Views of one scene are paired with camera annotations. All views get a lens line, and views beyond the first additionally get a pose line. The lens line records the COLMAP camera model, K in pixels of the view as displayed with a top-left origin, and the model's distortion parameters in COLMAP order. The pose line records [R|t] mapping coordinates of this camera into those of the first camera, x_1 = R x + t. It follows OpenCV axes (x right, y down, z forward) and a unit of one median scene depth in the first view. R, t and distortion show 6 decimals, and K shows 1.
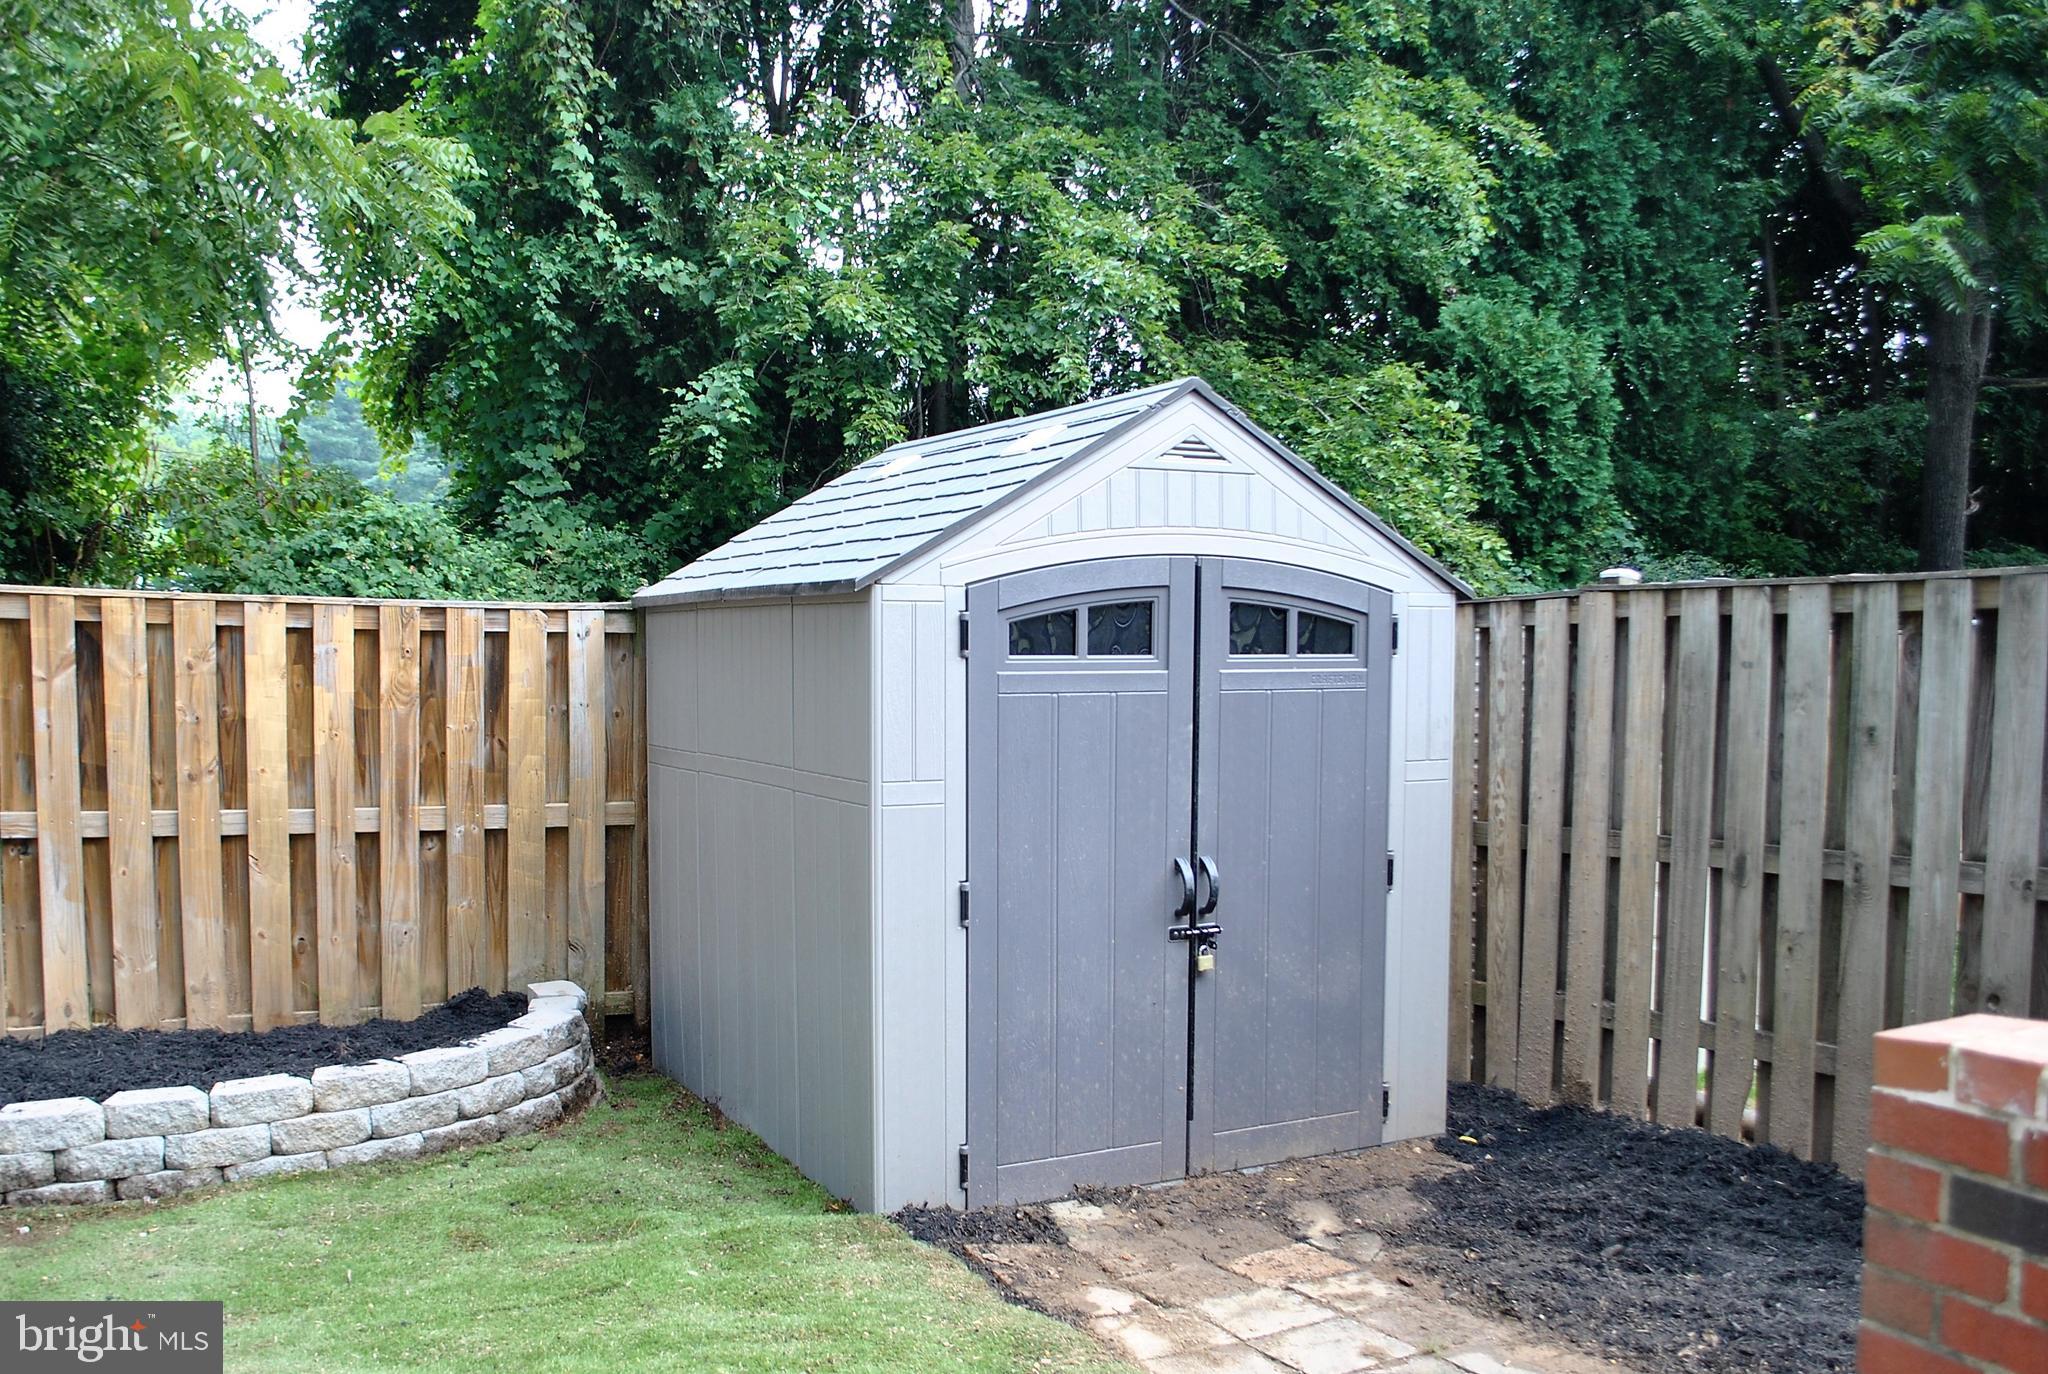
lens RADIAL K [[1877.2, 0, 901.8], [0, 1877.2, 690.9], [0, 0, 1]] dist [-0.095516, 0.008299]
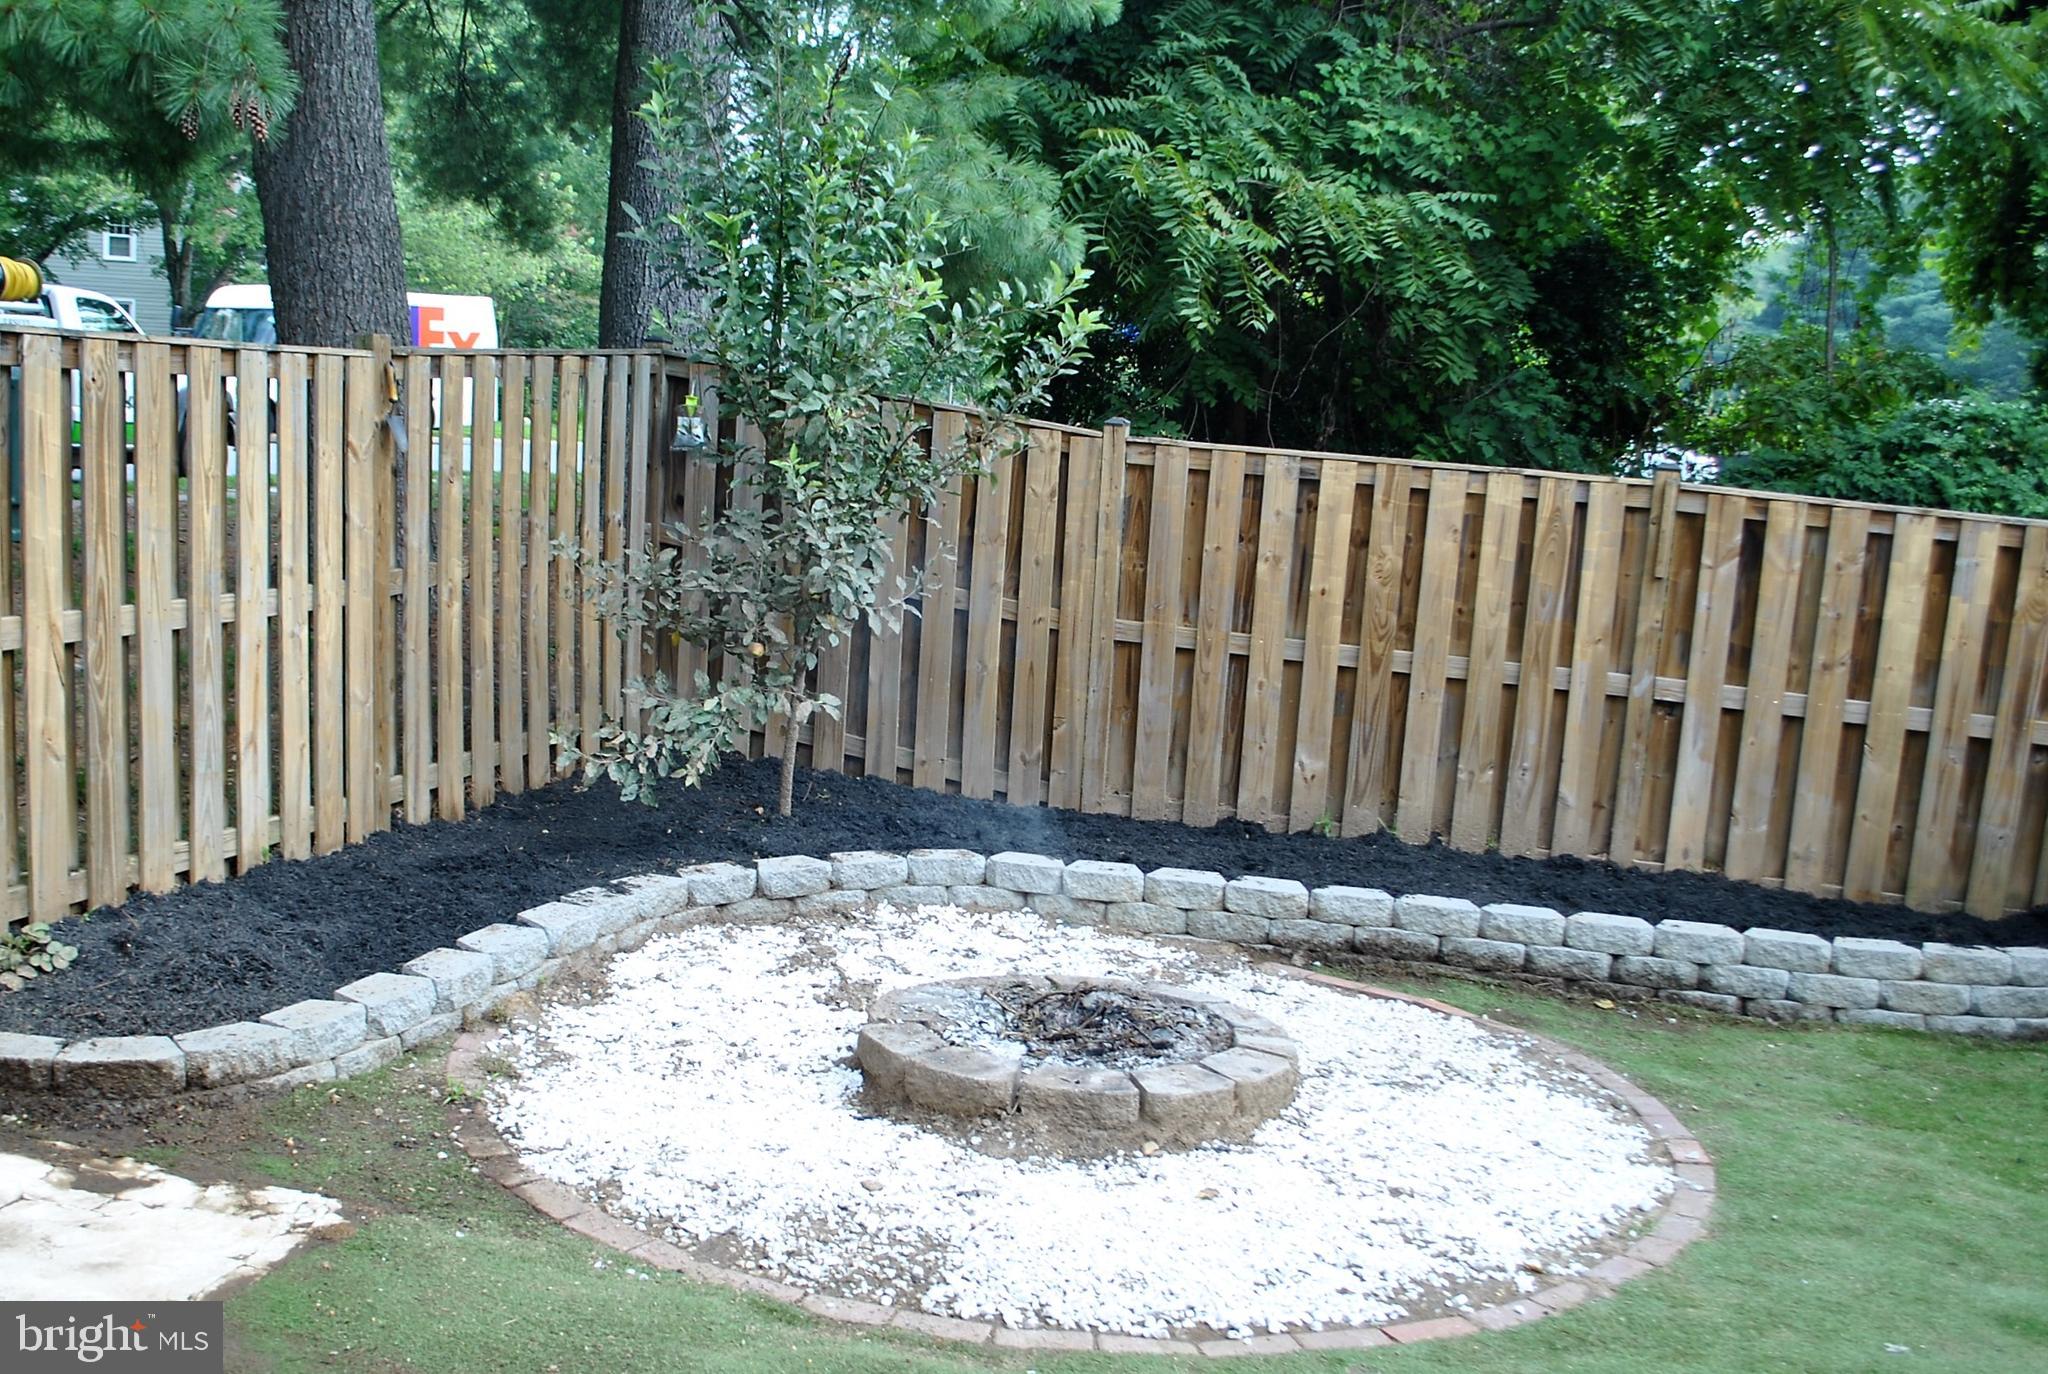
lens RADIAL K [[1940.3, 0, 928.4], [0, 1940.3, 785.5], [0, 0, 1]] dist [-0.082153, 0.006565]
pose [[0.739224, 0.160749, -0.653994, -0.023173], [-0.081373, 0.985300, 0.150205, -0.011396], [0.668526, -0.057818, 0.741438, -0.215355]]
